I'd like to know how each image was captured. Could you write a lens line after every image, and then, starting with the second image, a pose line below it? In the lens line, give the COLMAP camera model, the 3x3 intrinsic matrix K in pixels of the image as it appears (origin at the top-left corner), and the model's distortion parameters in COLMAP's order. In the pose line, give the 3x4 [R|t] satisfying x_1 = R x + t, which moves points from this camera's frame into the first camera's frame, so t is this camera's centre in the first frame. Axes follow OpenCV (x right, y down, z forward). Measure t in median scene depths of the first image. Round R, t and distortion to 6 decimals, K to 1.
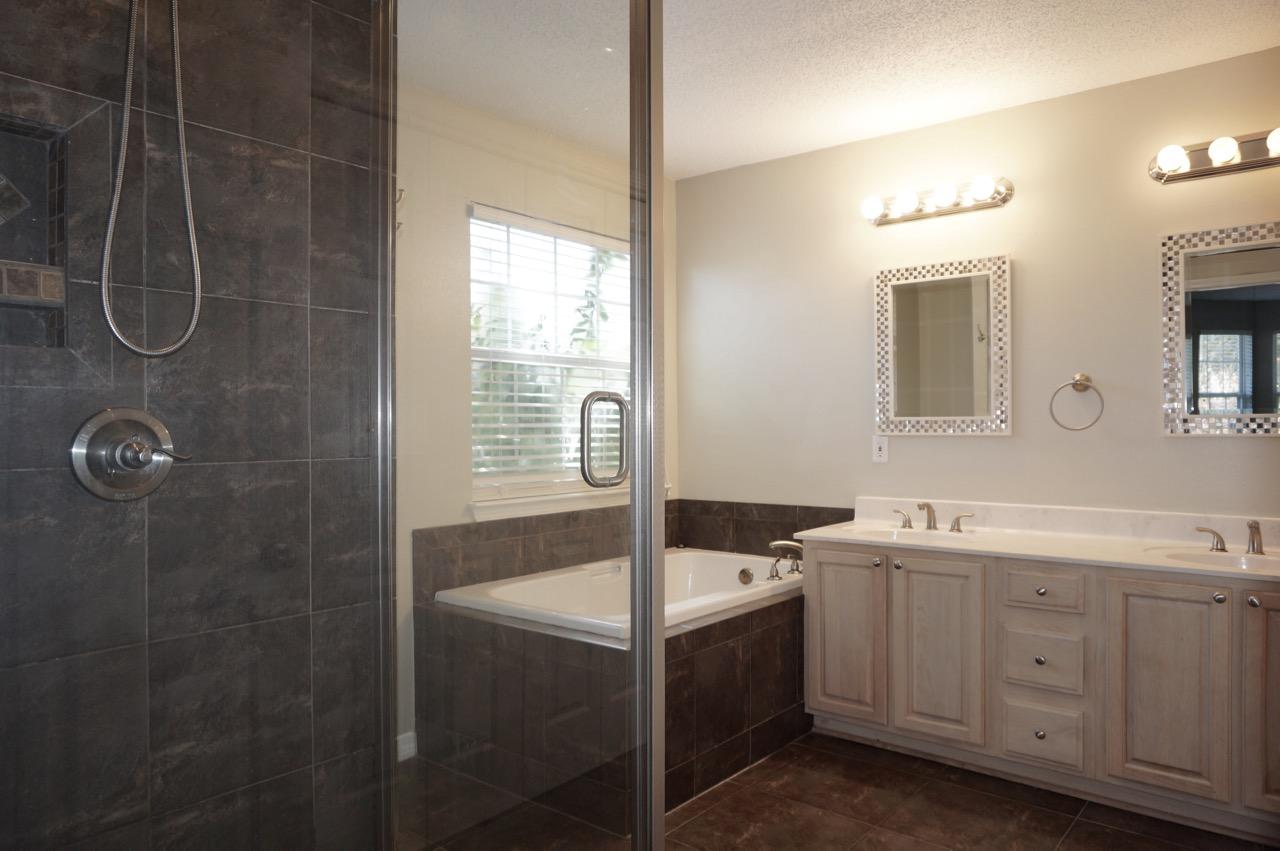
lens RADIAL K [[862.6, 0, 640.6], [0, 862.6, 424.2], [0, 0, 1]] dist [0.001109, 0.001667]
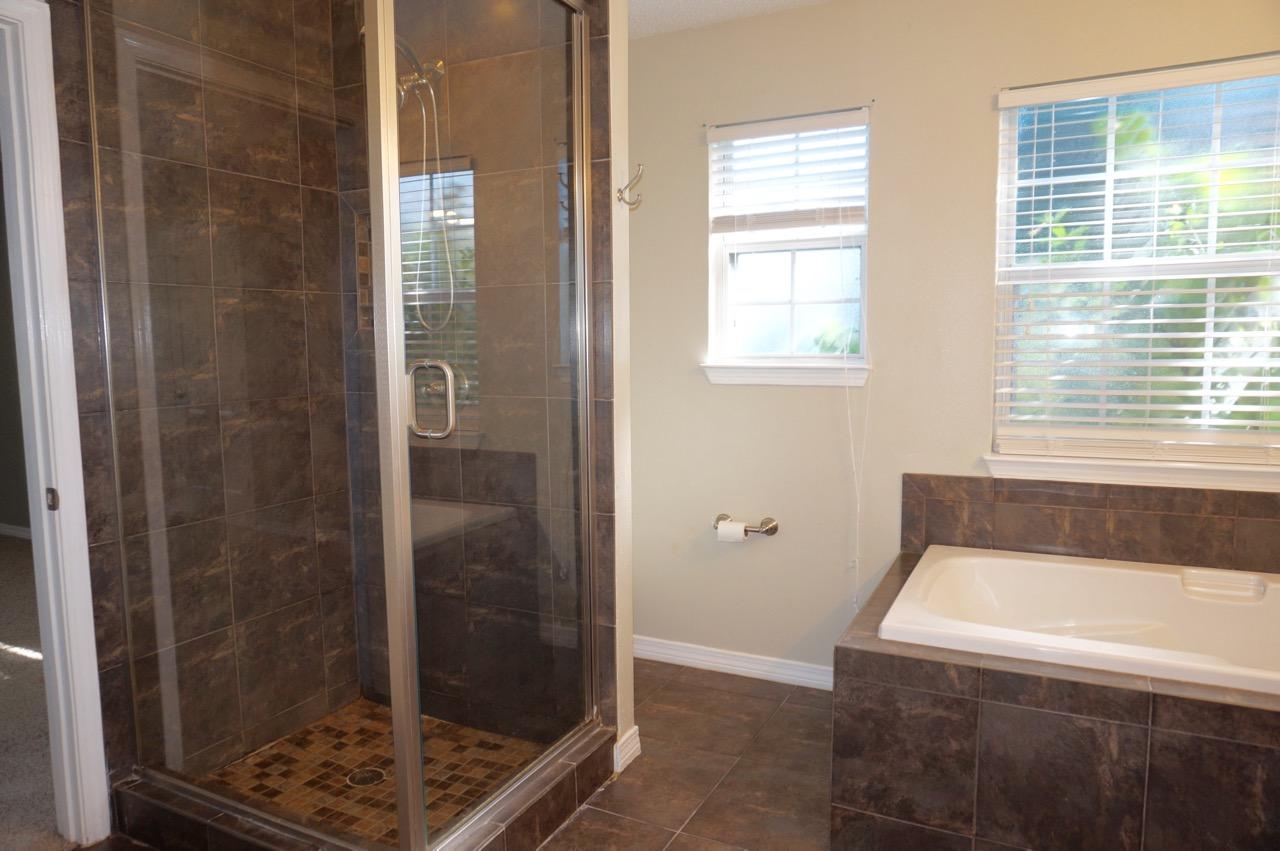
lens RADIAL K [[857.5, 0, 636.4], [0, 857.5, 426.9], [0, 0, 1]] dist [-0.049185, 0.035616]
pose [[0.214358, 0.102226, -0.971391, 0.670212], [0.014122, 0.994080, 0.107730, -0.039081], [0.976653, -0.036810, 0.211646, 0.591268]]
